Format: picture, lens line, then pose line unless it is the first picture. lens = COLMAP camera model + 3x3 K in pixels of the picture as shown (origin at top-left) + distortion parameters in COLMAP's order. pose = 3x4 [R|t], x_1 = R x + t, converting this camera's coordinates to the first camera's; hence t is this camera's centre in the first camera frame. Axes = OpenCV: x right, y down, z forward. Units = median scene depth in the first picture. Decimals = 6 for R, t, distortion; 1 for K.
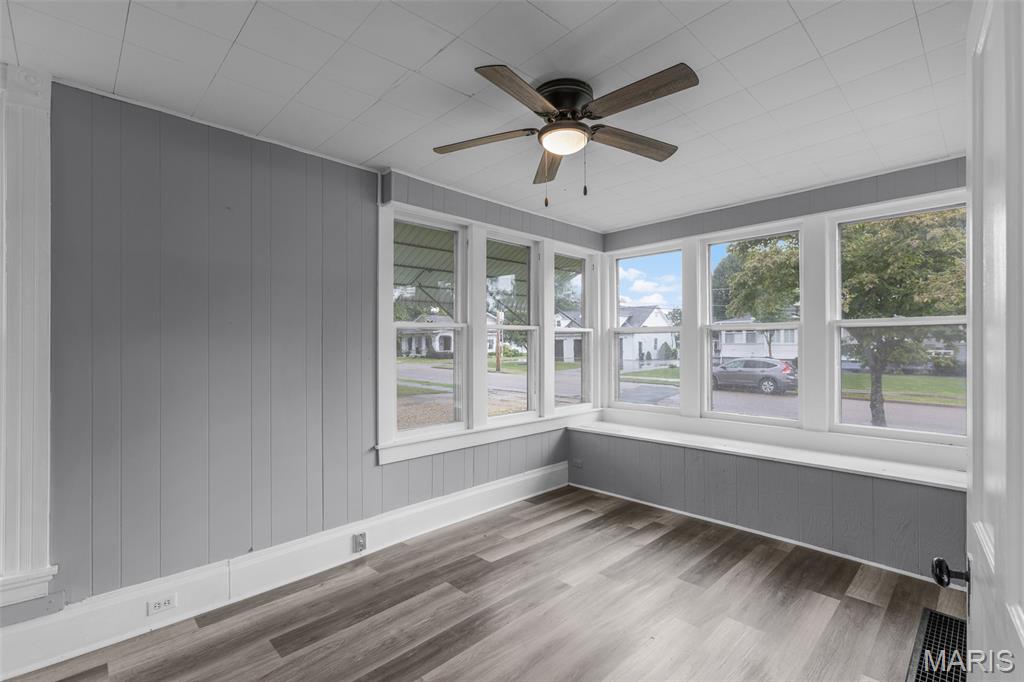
lens RADIAL K [[488.3, 0, 505.1], [0, 488.3, 340.7], [0, 0, 1]] dist [-0.019004, 0.009576]
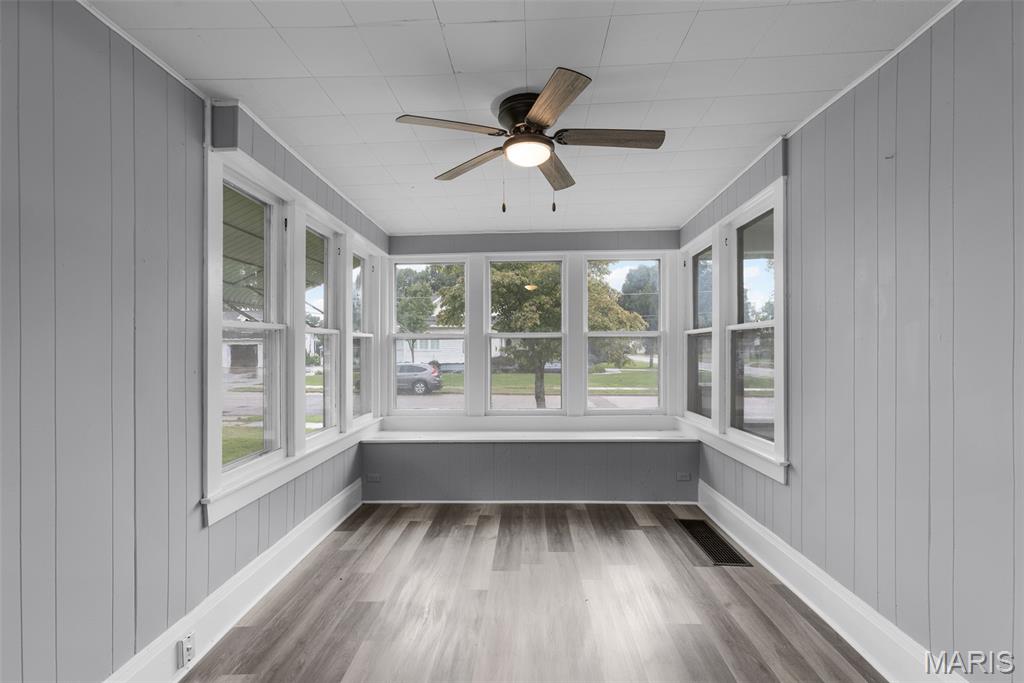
lens RADIAL K [[488.3, 0, 520.0], [0, 488.3, 346.9], [0, 0, 1]] dist [-0.019004, 0.009576]
pose [[0.689274, 0.003813, 0.724491, -0.399497], [-0.003370, 0.999992, -0.002058, 0.001831], [-0.724493, -0.001023, 0.689281, 0.185878]]
